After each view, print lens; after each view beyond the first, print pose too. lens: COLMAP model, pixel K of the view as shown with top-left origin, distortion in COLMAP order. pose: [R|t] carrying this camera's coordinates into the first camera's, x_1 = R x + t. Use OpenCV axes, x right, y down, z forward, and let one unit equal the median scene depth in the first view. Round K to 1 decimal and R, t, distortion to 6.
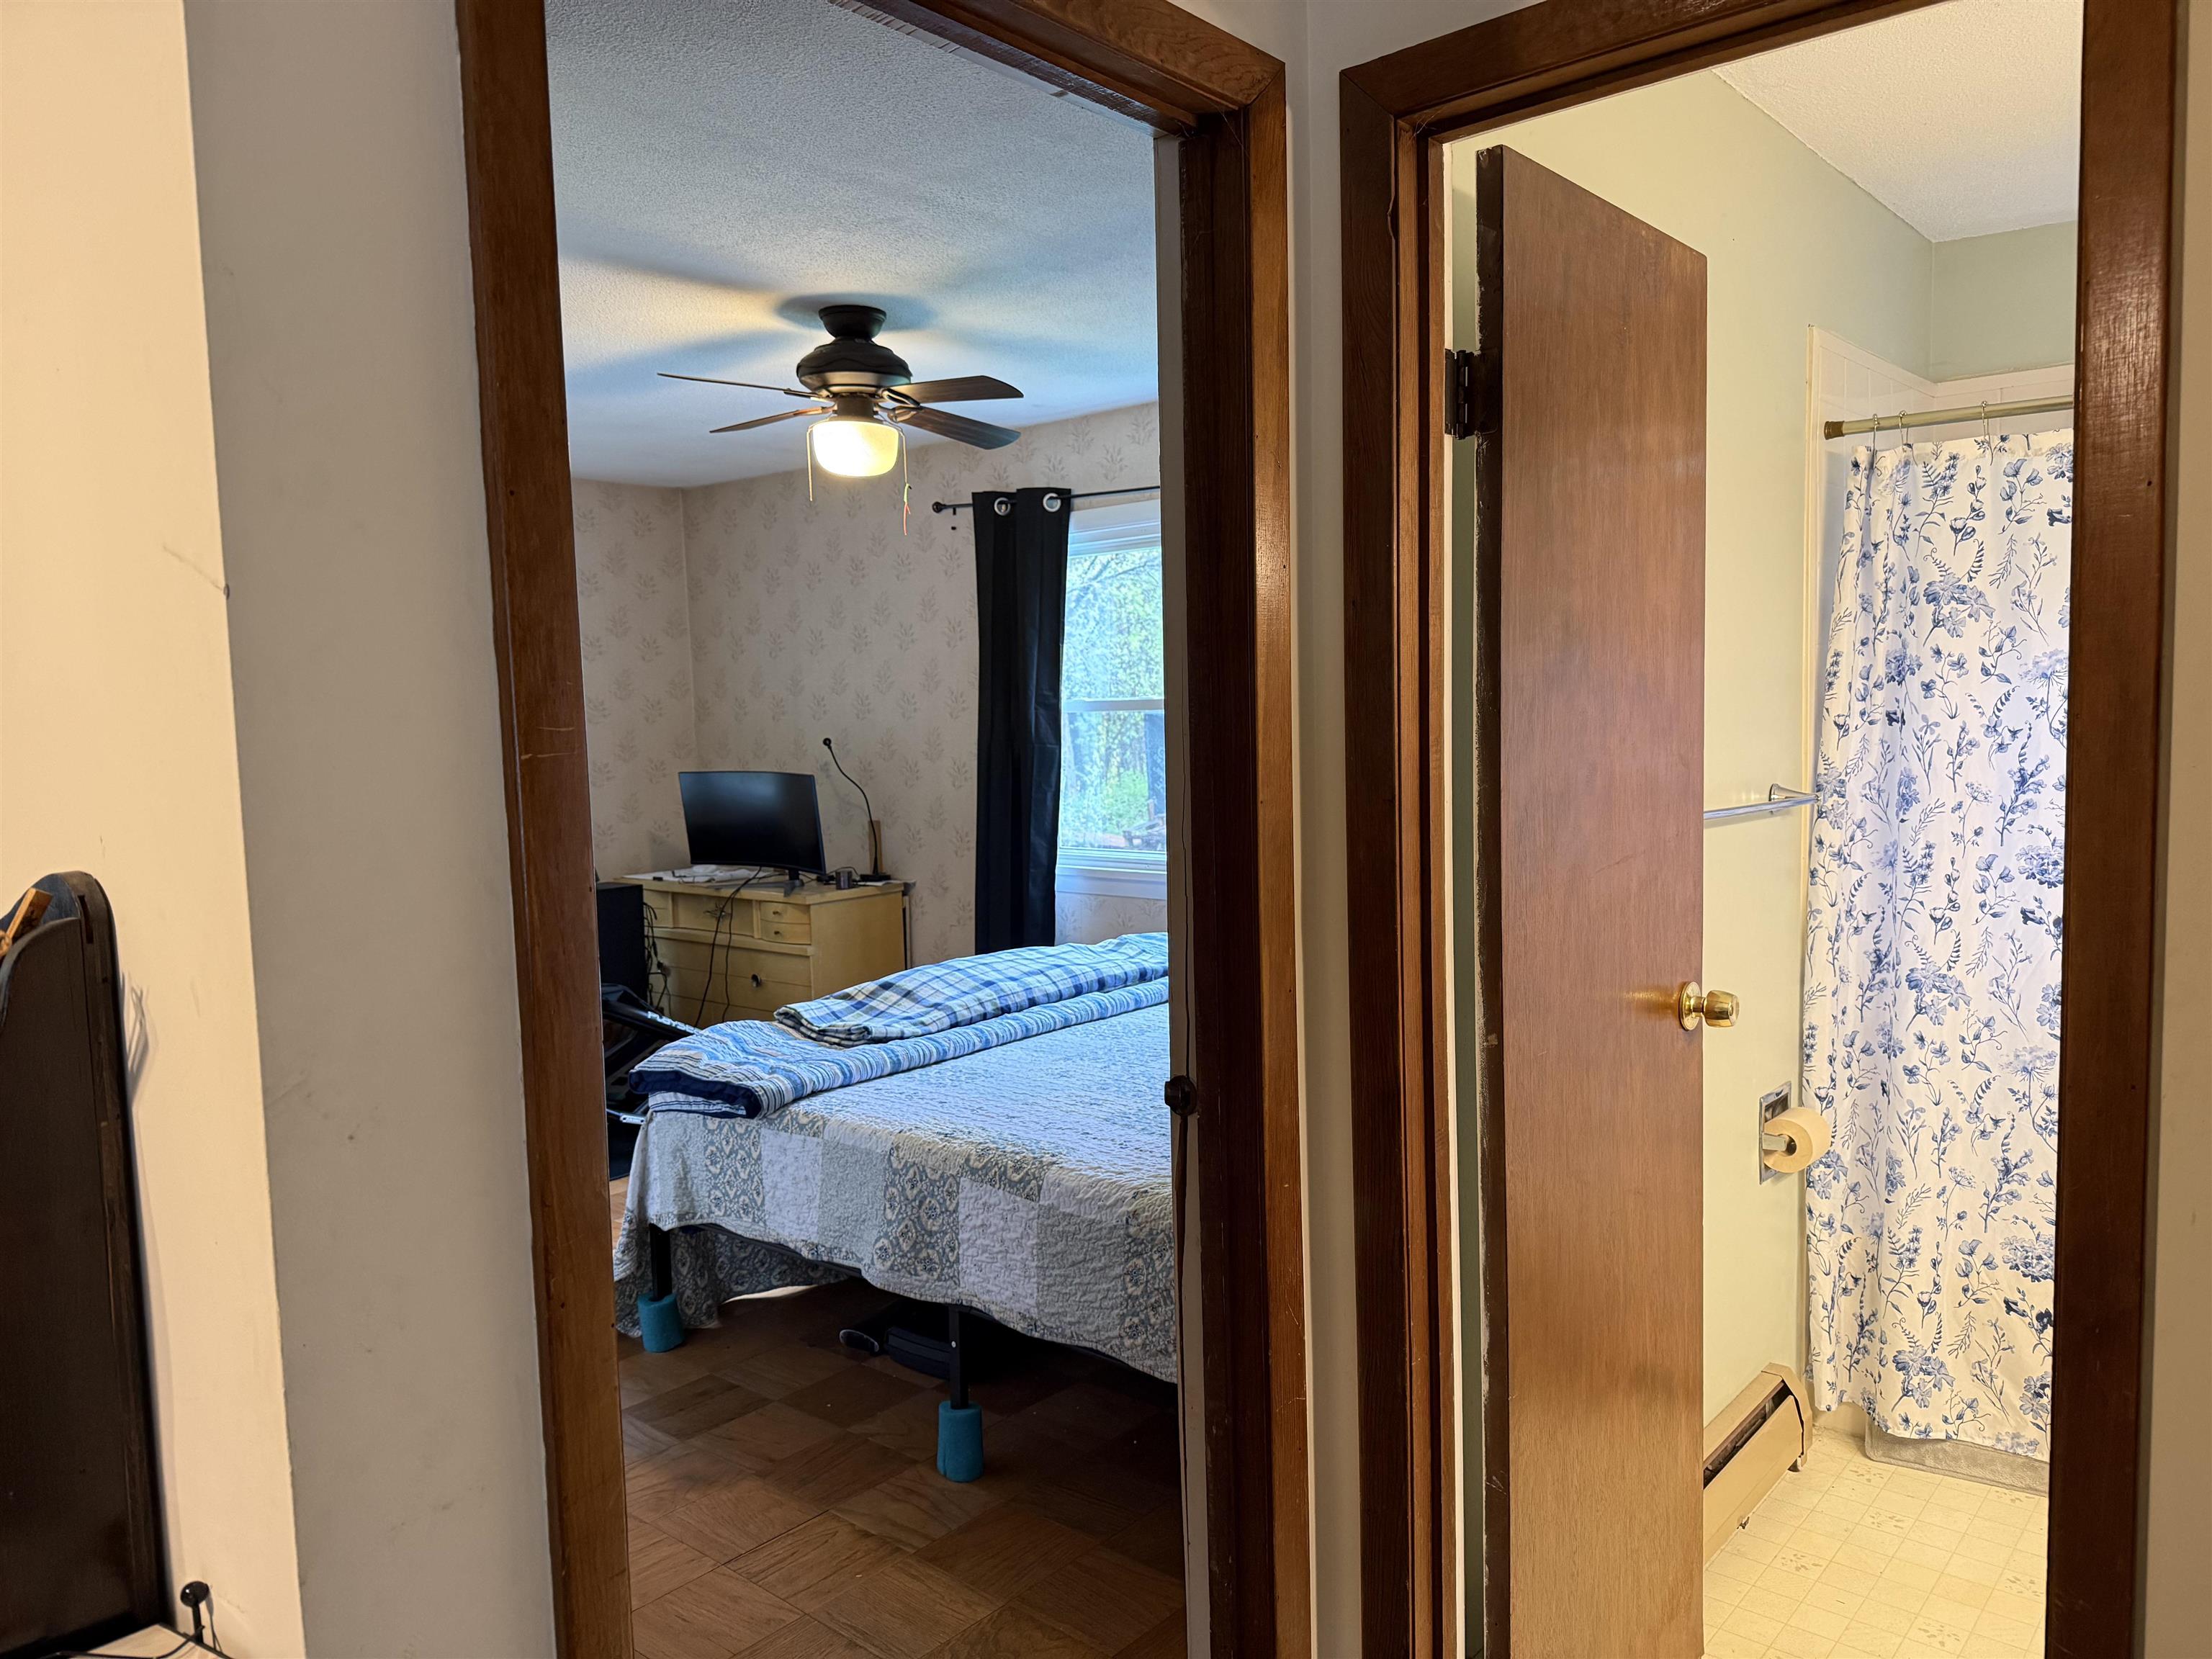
lens RADIAL K [[1552.9, 0, 1091.6], [0, 1552.9, 833.5], [0, 0, 1]] dist [0.082212, -0.124938]
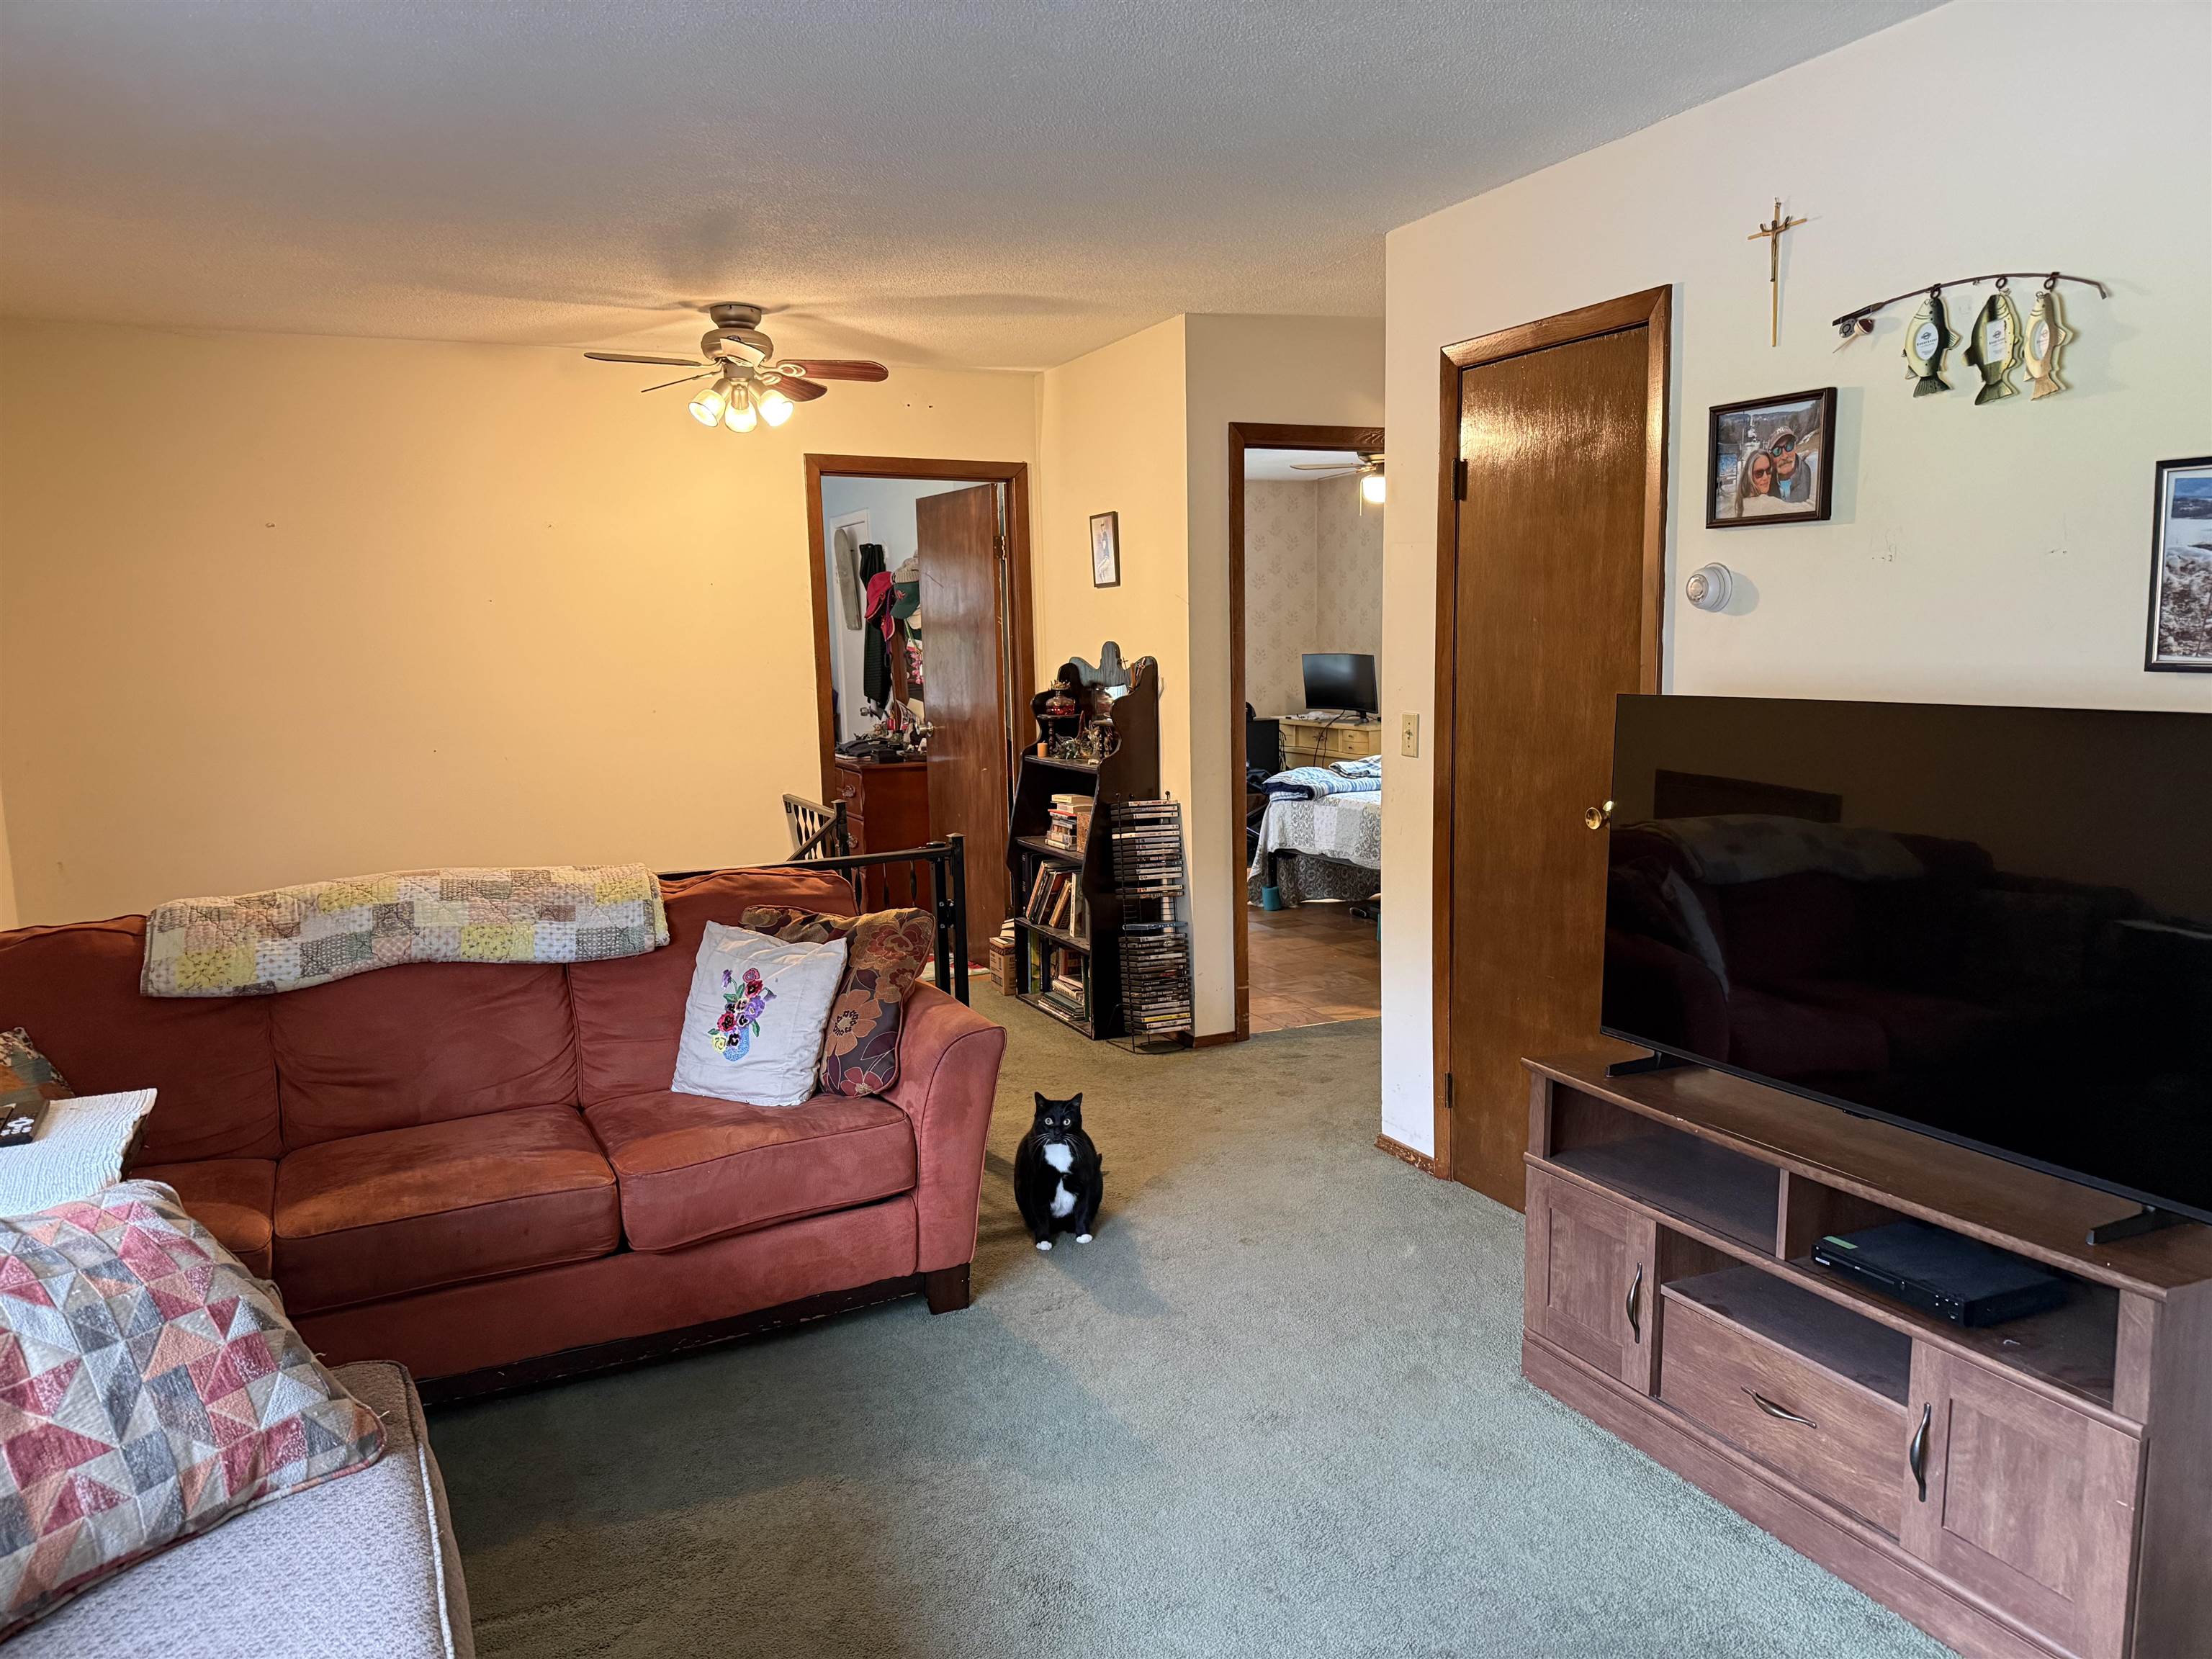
lens RADIAL K [[1564.3, 0, 1105.9], [0, 1564.3, 838.4], [0, 0, 1]] dist [0.022045, -0.032037]
pose [[0.917419, 0.060447, -0.393304, 0.366802], [-0.034293, 0.996728, 0.073195, 0.069563], [0.396441, -0.053663, 0.916490, -1.091785]]
